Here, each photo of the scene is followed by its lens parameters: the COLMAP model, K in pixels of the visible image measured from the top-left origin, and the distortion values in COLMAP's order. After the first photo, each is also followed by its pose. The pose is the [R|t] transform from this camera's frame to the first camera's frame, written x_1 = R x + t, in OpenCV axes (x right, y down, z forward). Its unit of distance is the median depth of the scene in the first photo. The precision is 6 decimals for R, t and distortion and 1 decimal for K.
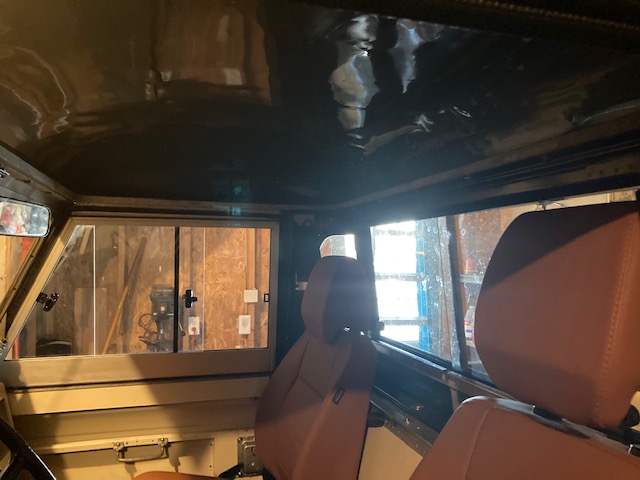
lens RADIAL K [[516.4, 0, 320.0], [0, 516.4, 240.0], [0, 0, 1]] dist [-0.006834, -0.004870]
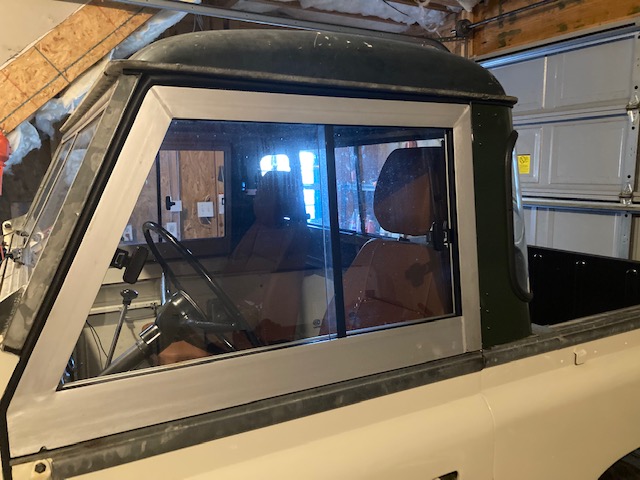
lens RADIAL K [[523.1, 0, 320.0], [0, 523.1, 240.0], [0, 0, 1]] dist [0.016098, -0.004635]
pose [[0.974719, -0.042987, 0.219260, -0.185572], [0.006397, 0.986285, 0.164926, -0.019004], [-0.223343, -0.159354, 0.961626, -0.497857]]
